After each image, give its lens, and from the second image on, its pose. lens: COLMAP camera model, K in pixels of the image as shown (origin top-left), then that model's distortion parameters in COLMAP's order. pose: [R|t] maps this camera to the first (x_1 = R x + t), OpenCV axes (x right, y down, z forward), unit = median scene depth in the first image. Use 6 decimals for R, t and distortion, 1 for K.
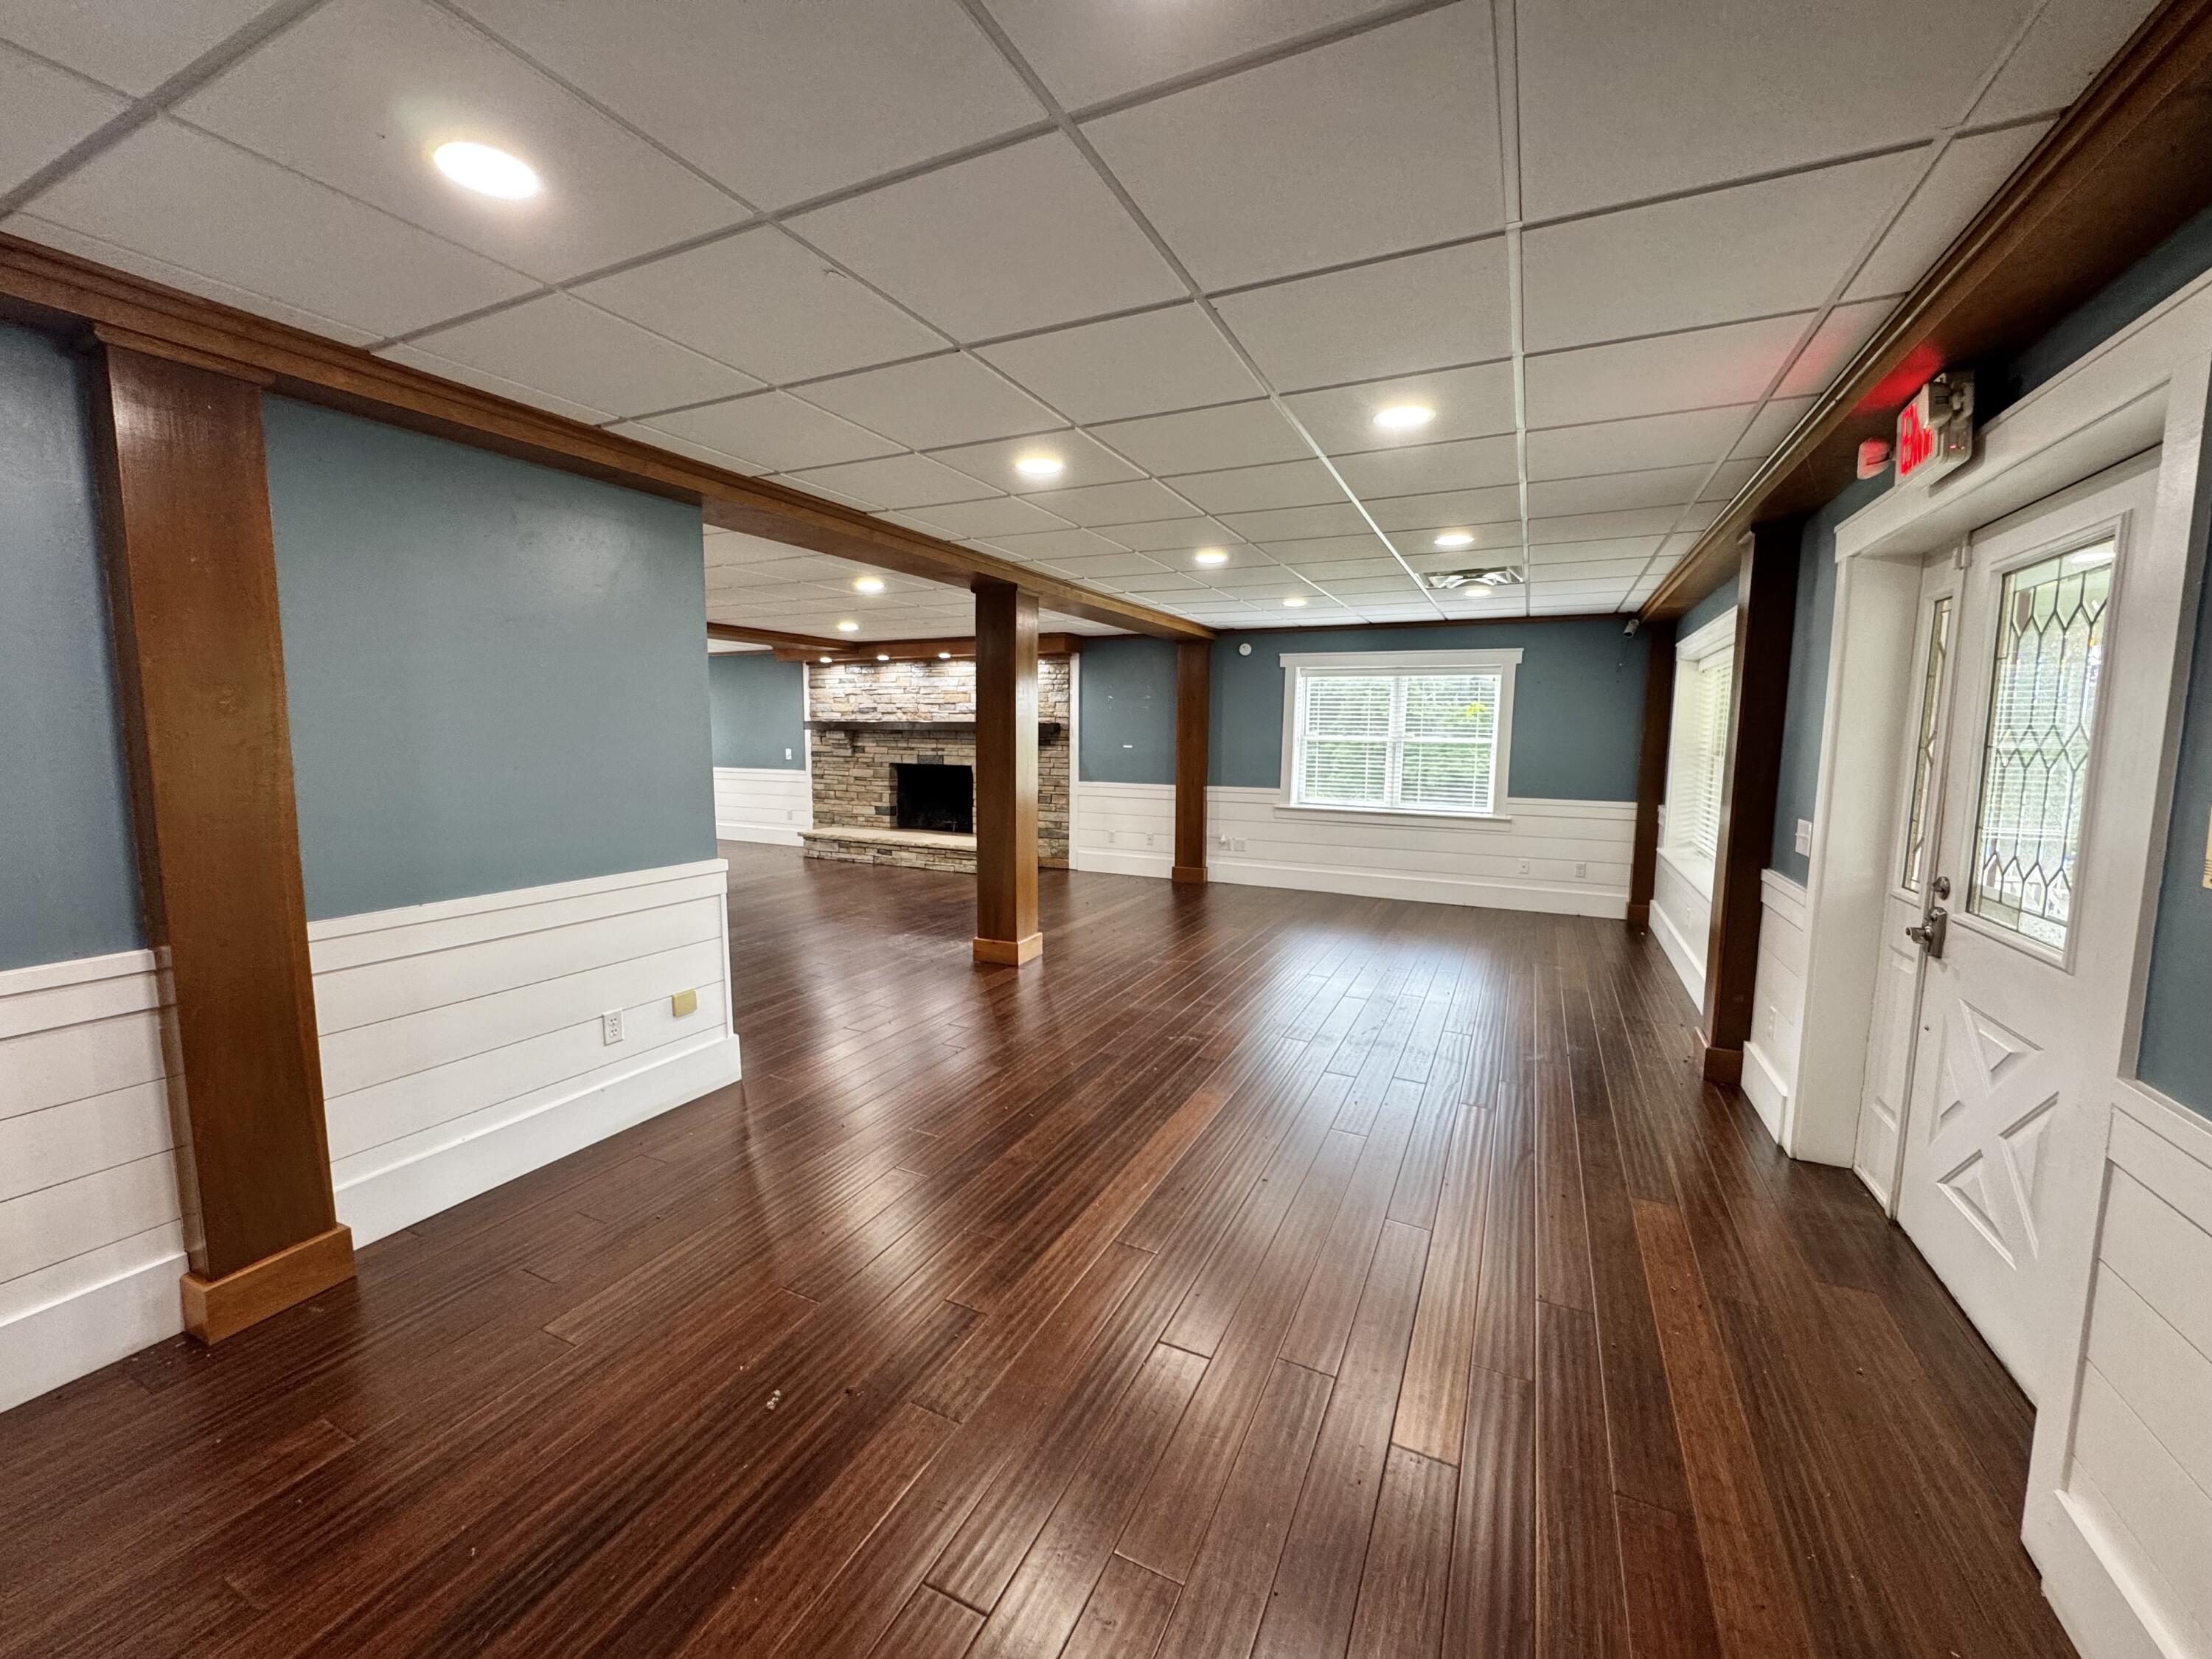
lens RADIAL K [[879.7, 0, 1110.5], [0, 879.7, 826.3], [0, 0, 1]] dist [-0.014462, -0.000957]
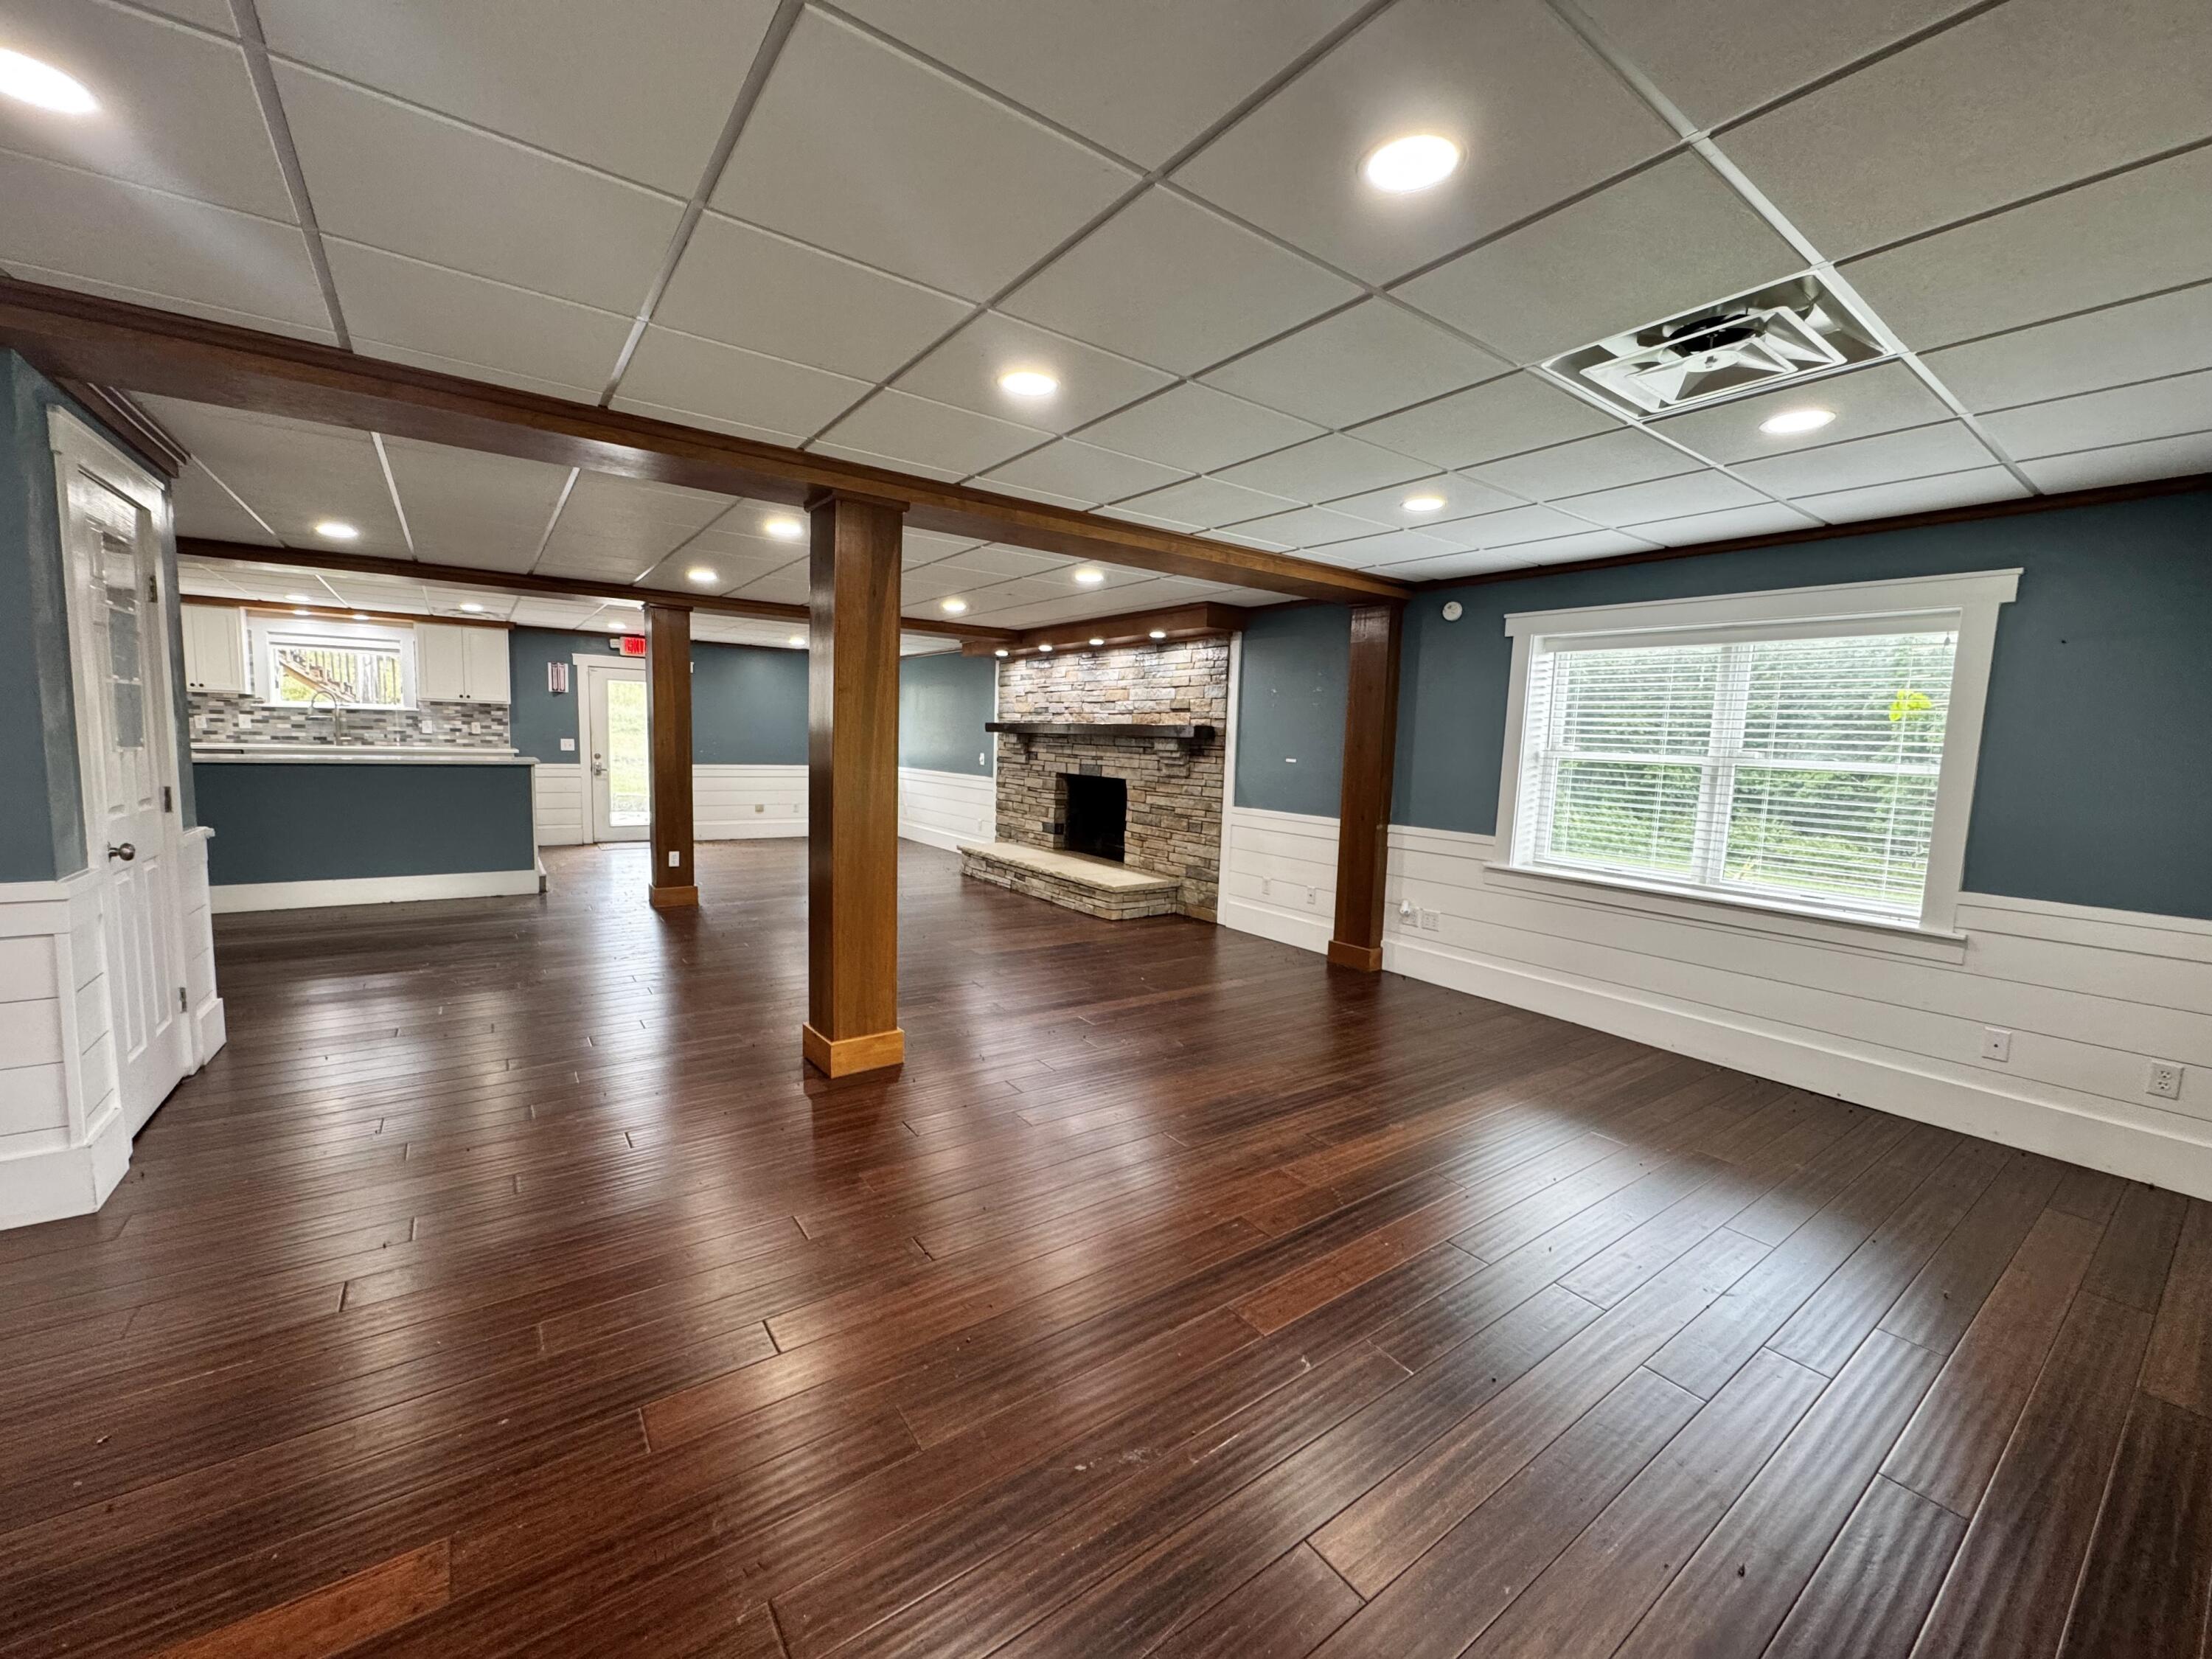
lens RADIAL K [[879.7, 0, 1099.2], [0, 879.7, 828.9], [0, 0, 1]] dist [-0.014462, -0.000957]
pose [[0.874615, 0.067923, -0.480037, 0.211984], [-0.074595, 0.997200, 0.005189, -0.026709], [0.479046, 0.031270, 0.877233, 0.292830]]
